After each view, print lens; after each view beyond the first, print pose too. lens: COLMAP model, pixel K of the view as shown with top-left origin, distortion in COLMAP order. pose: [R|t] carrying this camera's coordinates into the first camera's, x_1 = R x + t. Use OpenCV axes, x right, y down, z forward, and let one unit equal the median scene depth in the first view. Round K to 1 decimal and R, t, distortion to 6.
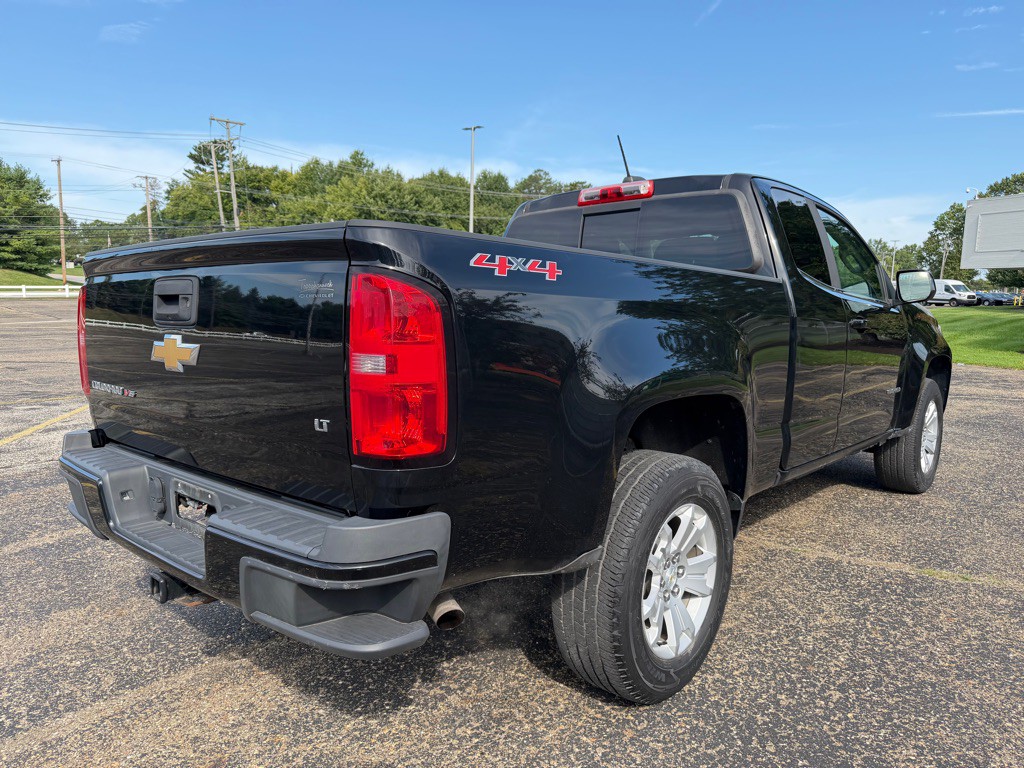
lens RADIAL K [[742.6, 0, 520.5], [0, 742.6, 385.9], [0, 0, 1]] dist [0.020877, -0.031437]
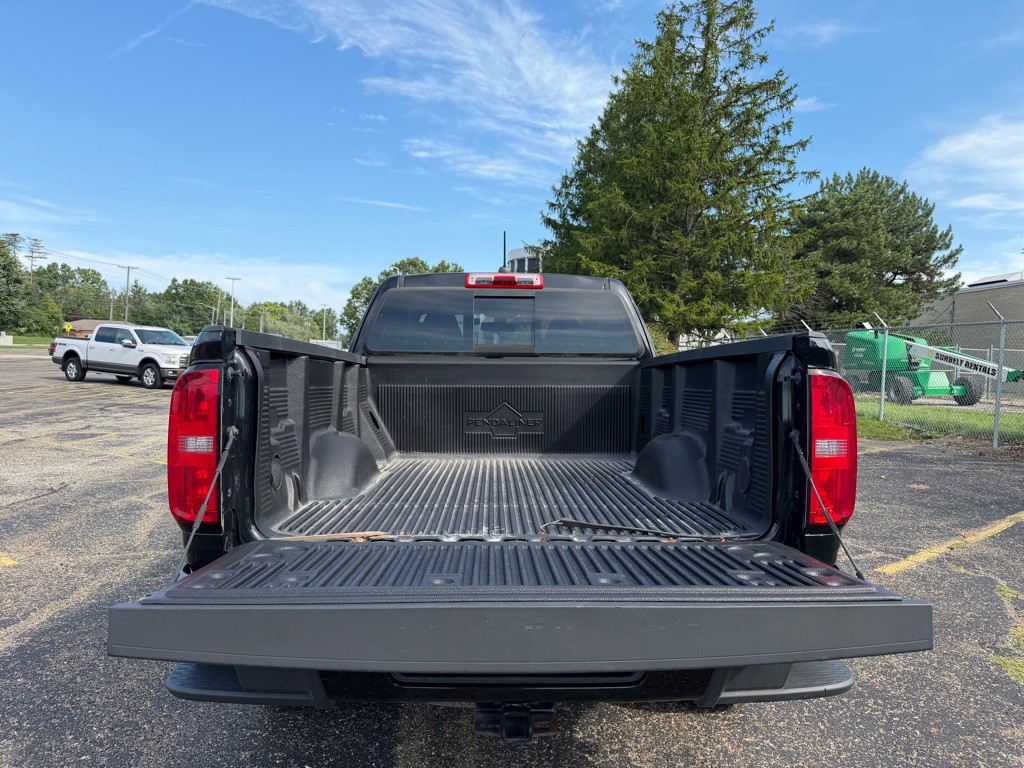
lens RADIAL K [[742.6, 0, 514.8], [0, 742.6, 391.7], [0, 0, 1]] dist [0.020877, -0.031437]
pose [[0.708400, -0.015380, 0.705644, -0.944338], [0.059962, 0.997460, -0.038456, -0.072960], [-0.703260, 0.069554, 0.707522, 0.313661]]
